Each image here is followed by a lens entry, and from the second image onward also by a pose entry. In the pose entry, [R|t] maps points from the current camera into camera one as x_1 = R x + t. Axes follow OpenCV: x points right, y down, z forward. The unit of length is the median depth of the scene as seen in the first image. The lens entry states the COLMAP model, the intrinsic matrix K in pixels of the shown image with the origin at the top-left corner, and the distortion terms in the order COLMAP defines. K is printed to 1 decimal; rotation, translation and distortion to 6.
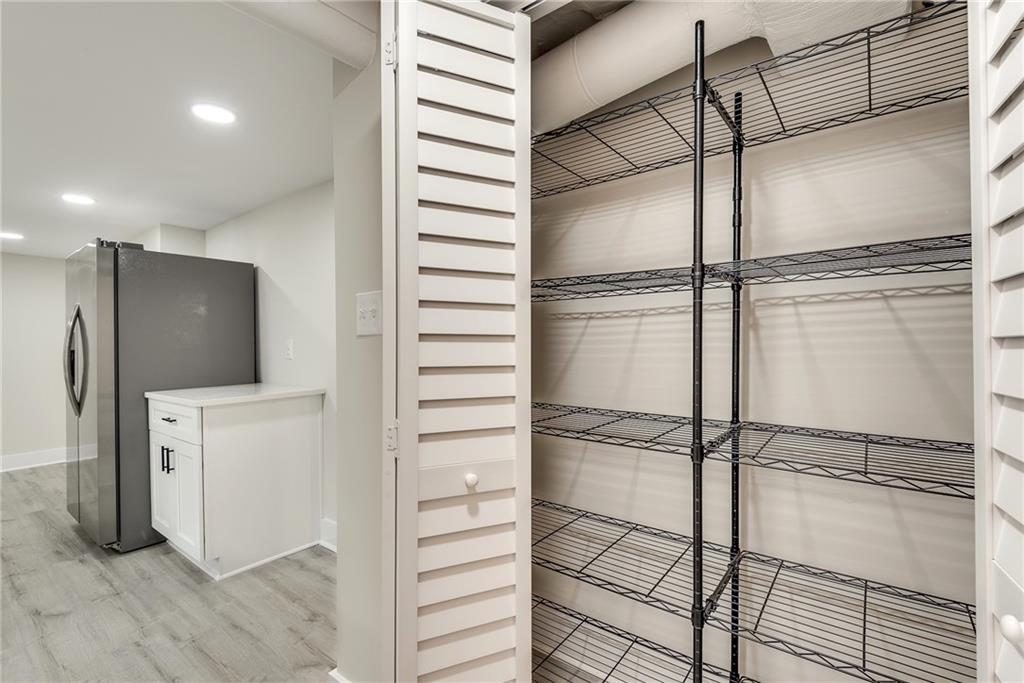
lens RADIAL K [[471.2, 0, 510.2], [0, 471.2, 344.2], [0, 0, 1]] dist [0.028781, -0.012138]
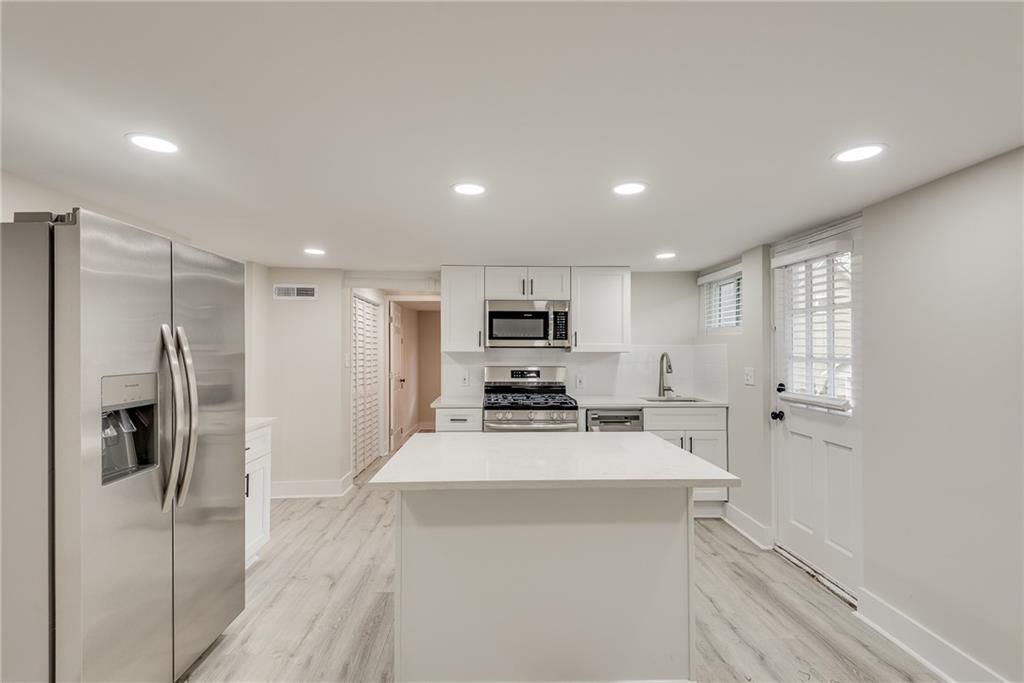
lens RADIAL K [[471.2, 0, 503.7], [0, 471.2, 343.7], [0, 0, 1]] dist [0.028781, -0.012138]
pose [[-0.646264, 0.023725, 0.762745, -2.180086], [0.014088, 0.999717, -0.019160, -0.064327], [-0.762984, -0.001637, -0.646415, 1.407797]]
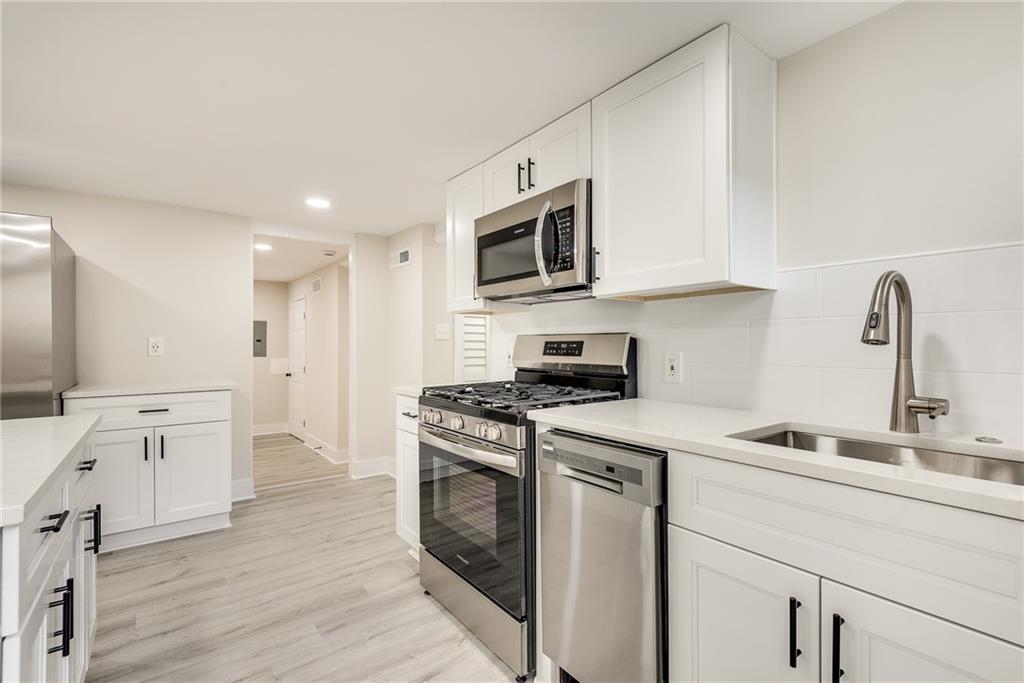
lens RADIAL K [[471.2, 0, 505.1], [0, 471.2, 340.4], [0, 0, 1]] dist [0.028781, -0.012138]
pose [[0.256446, 0.020622, 0.966339, -1.763795], [0.004510, 0.999736, -0.022531, 0.029971], [-0.966548, 0.010137, 0.256285, -0.049019]]
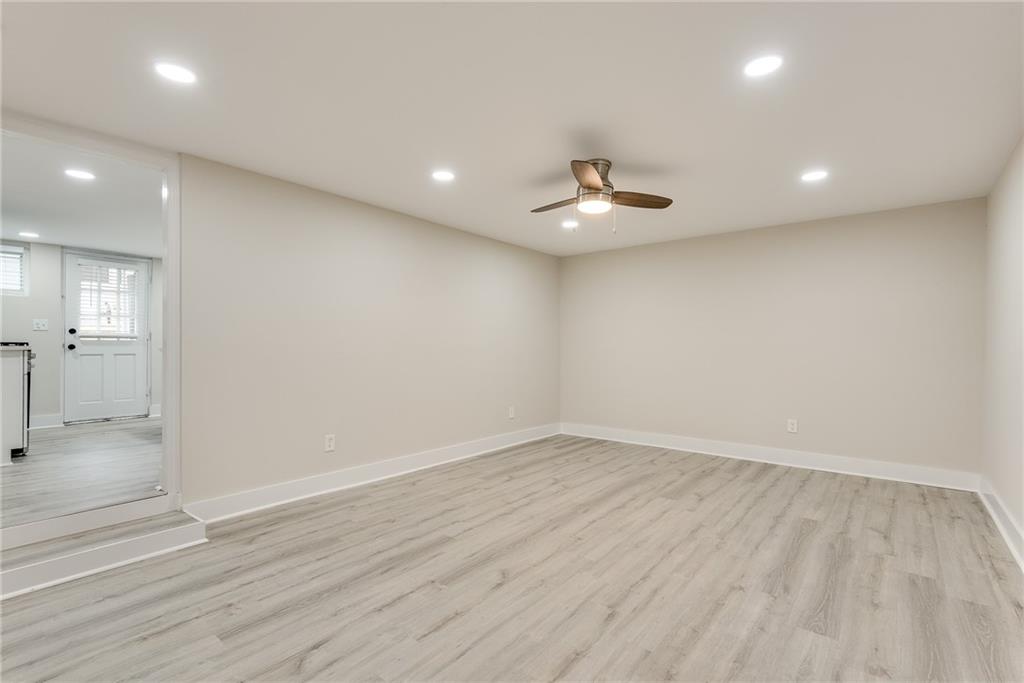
lens RADIAL K [[471.2, 0, 505.4], [0, 471.2, 342.9], [0, 0, 1]] dist [0.028781, -0.012138]
pose [[0.010837, 0.013577, -0.999849, 0.951646], [-0.011193, 0.999847, 0.013456, 0.056754], [0.999879, 0.011046, 0.010987, 2.112036]]
